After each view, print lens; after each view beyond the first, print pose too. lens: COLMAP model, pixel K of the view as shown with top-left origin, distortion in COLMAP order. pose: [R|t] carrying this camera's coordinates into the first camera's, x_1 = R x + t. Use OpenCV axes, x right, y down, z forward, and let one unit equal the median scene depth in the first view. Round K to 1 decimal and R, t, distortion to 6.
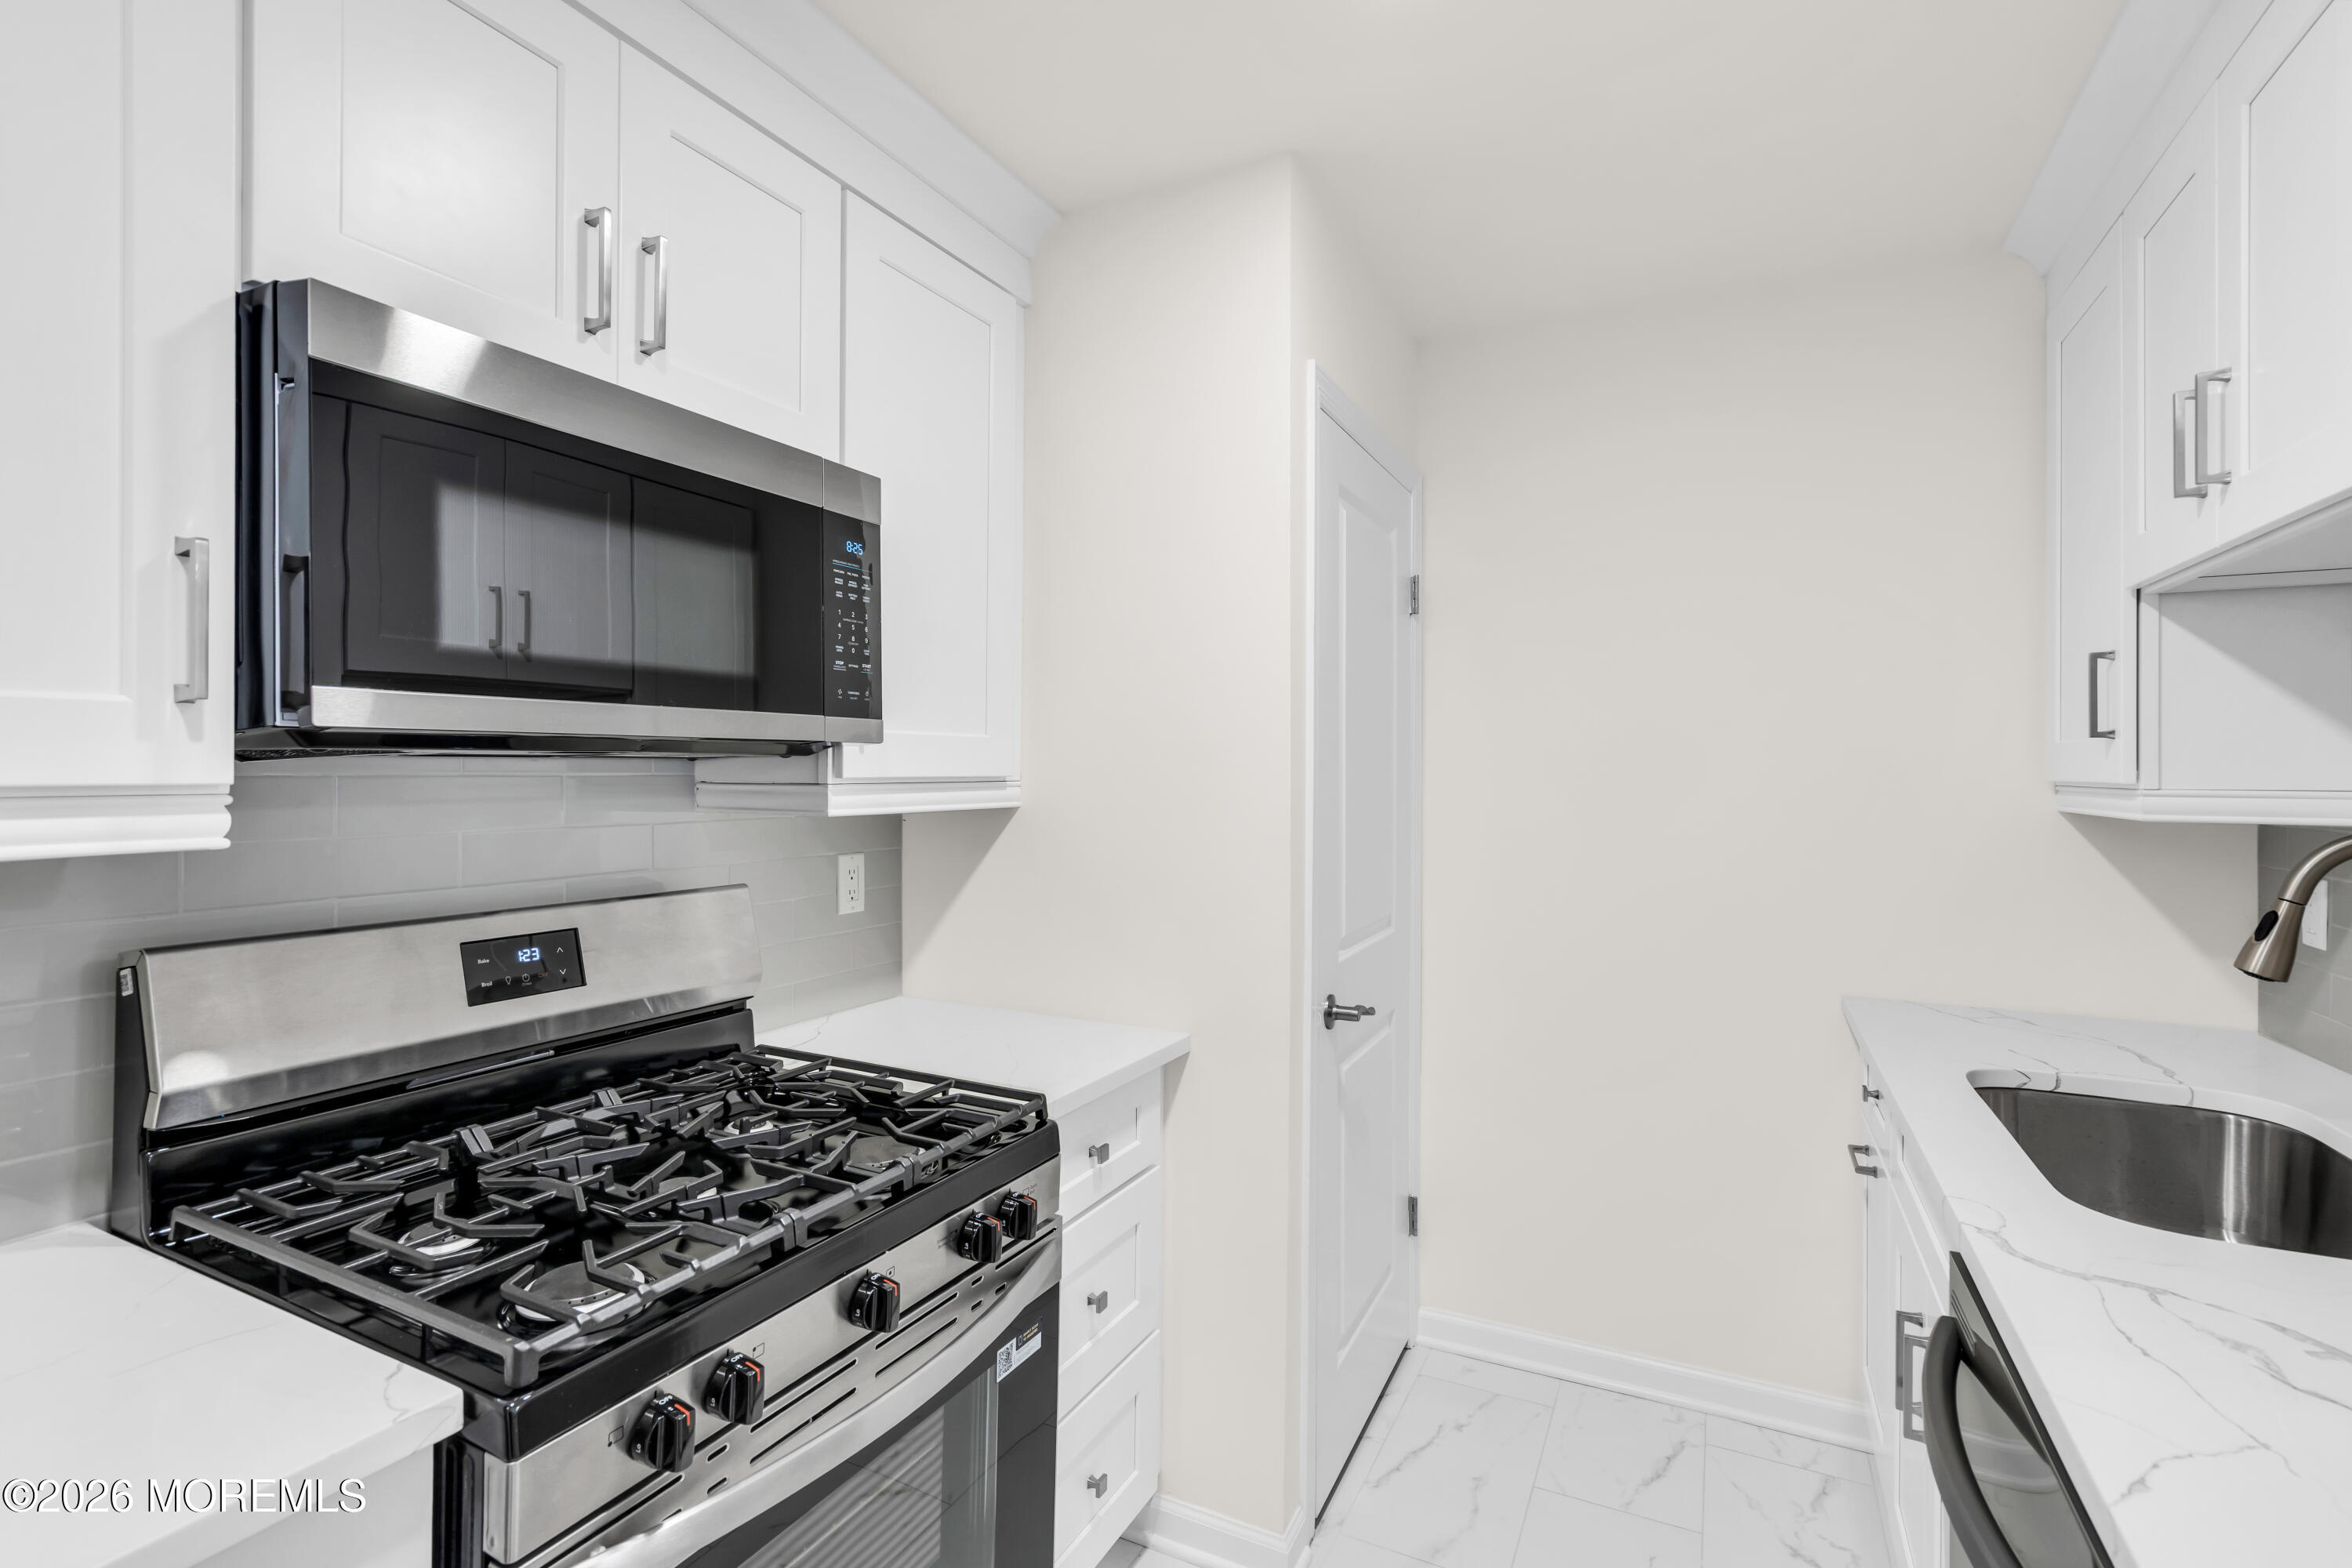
lens RADIAL K [[1061.6, 0, 1181.4], [0, 1061.6, 778.9], [0, 0, 1]] dist [0.003001, 0.000012]
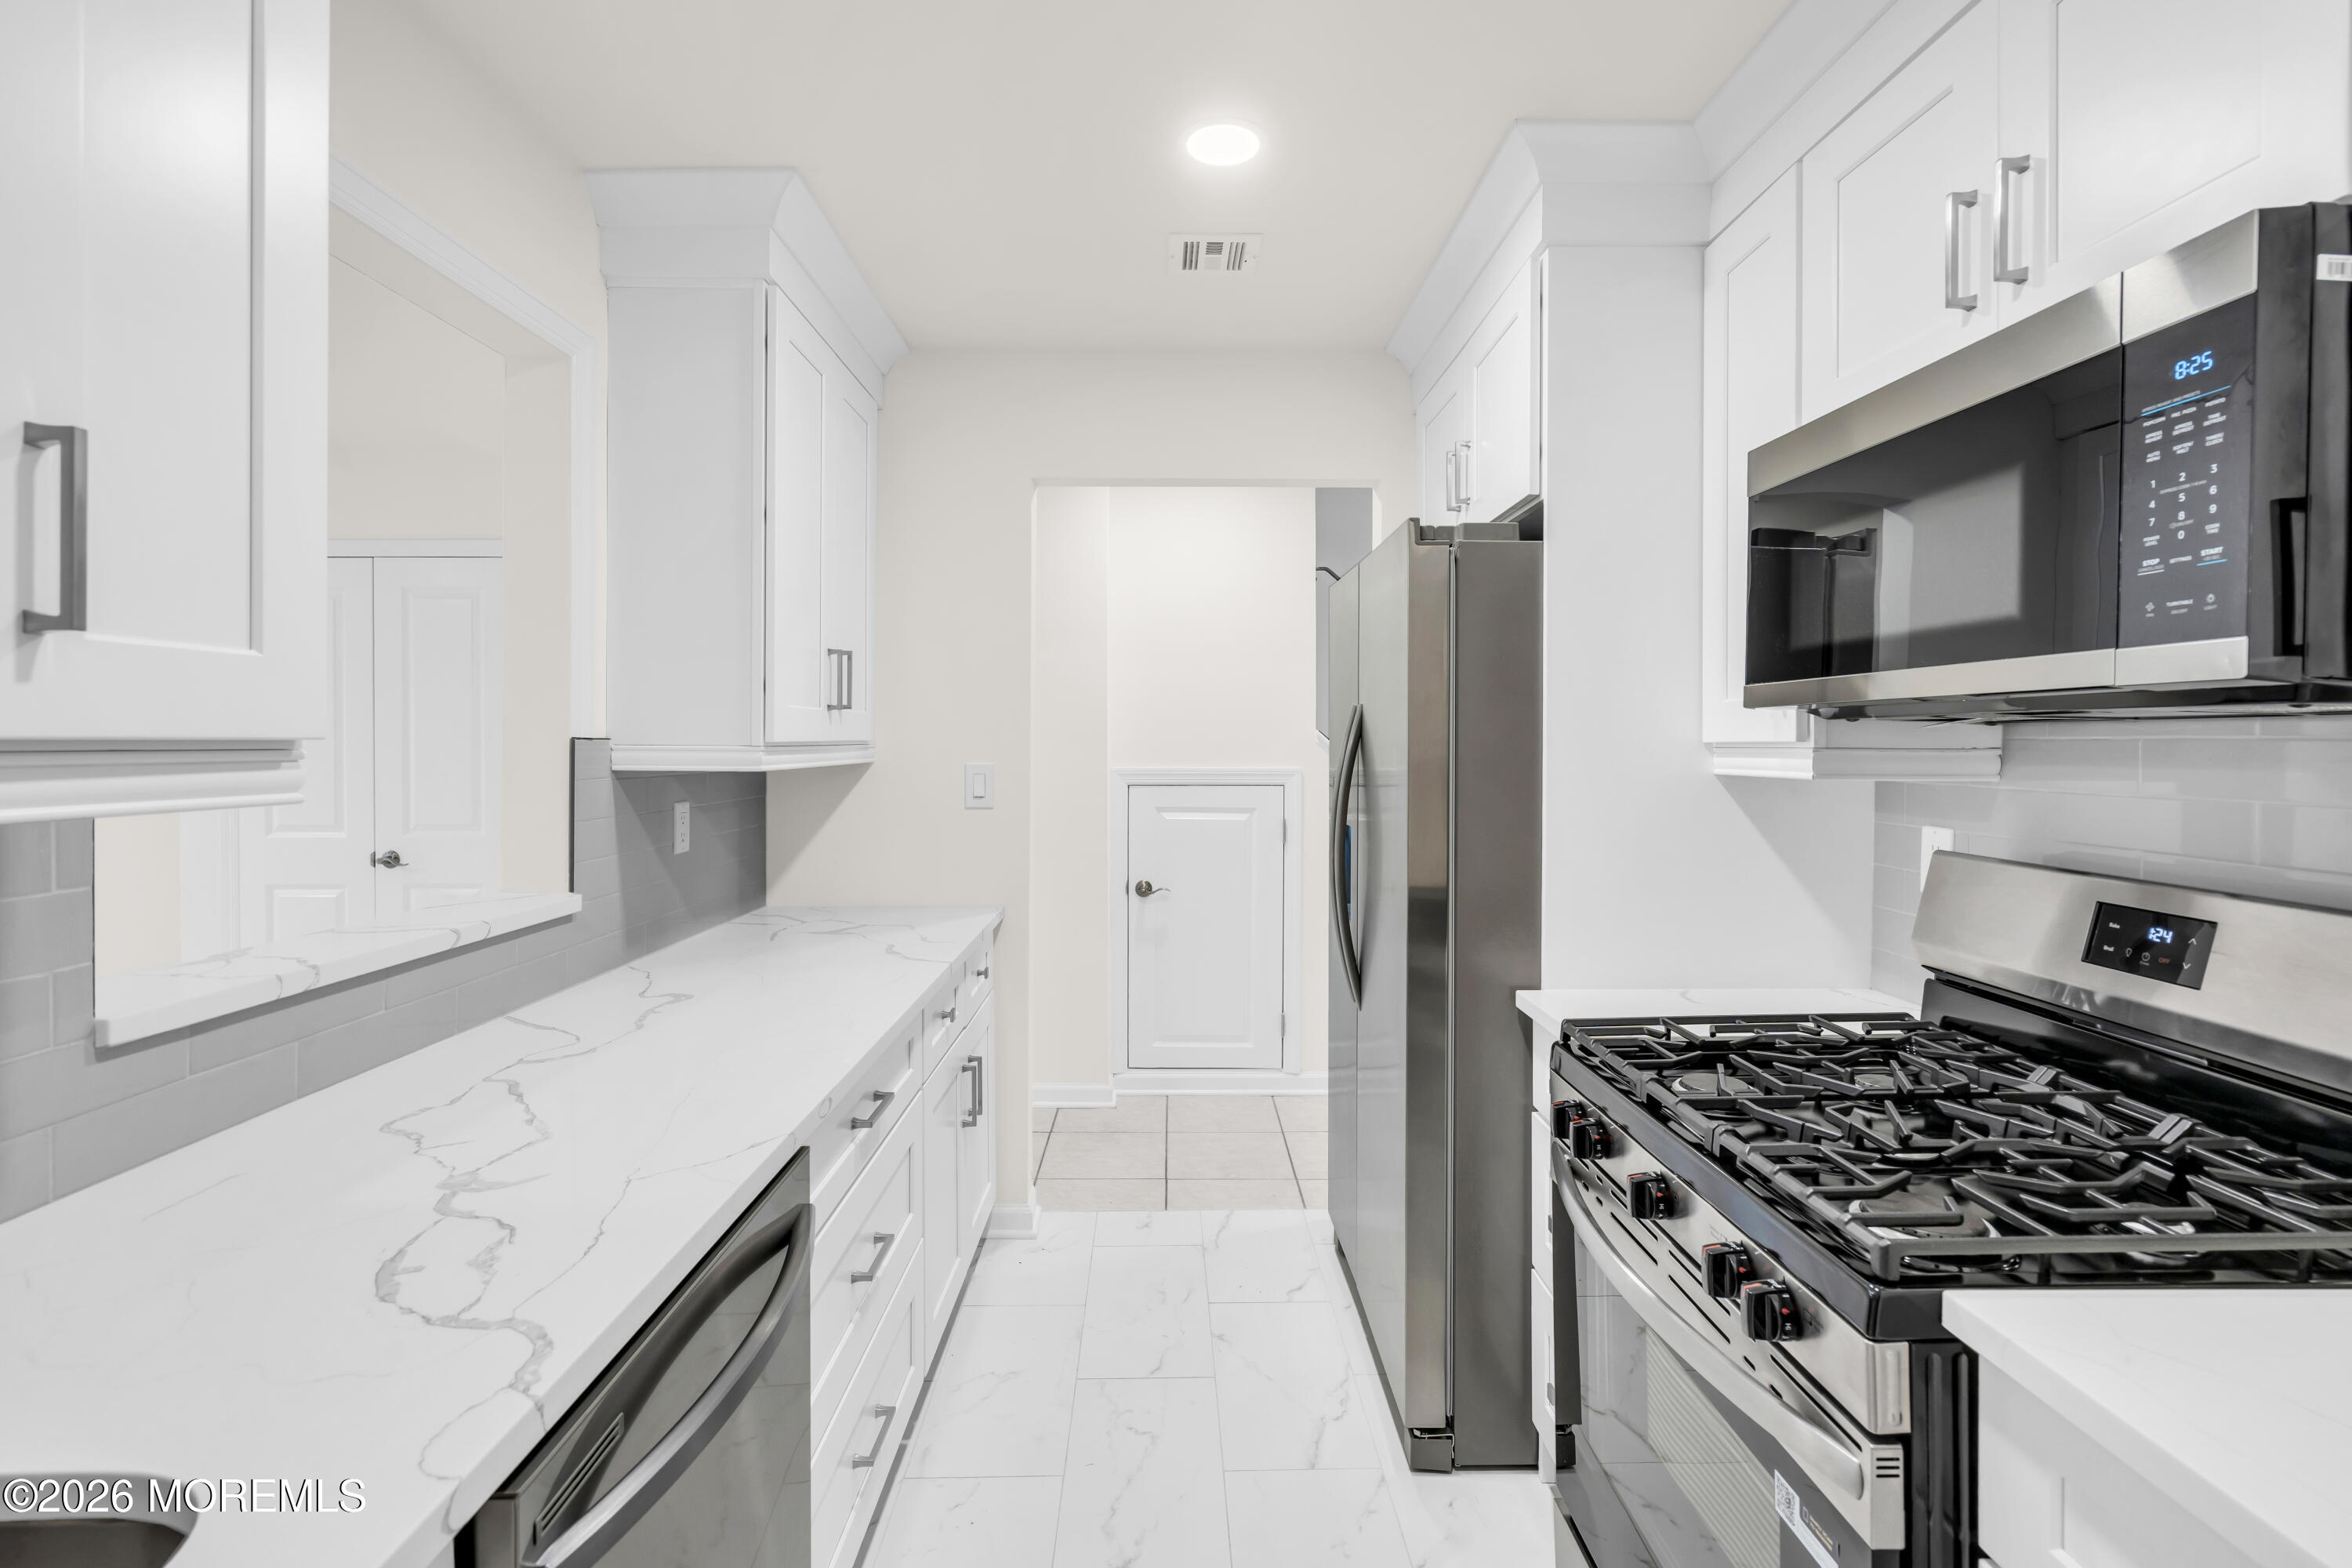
lens RADIAL K [[1061.6, 0, 1194.4], [0, 1061.6, 736.6], [0, 0, 1]] dist [0.003001, 0.000012]
pose [[-0.884566, -0.005626, -0.466382, 0.530044], [-0.008122, 0.999961, 0.003343, -0.000545], [0.466345, 0.006745, -0.884577, 1.387760]]
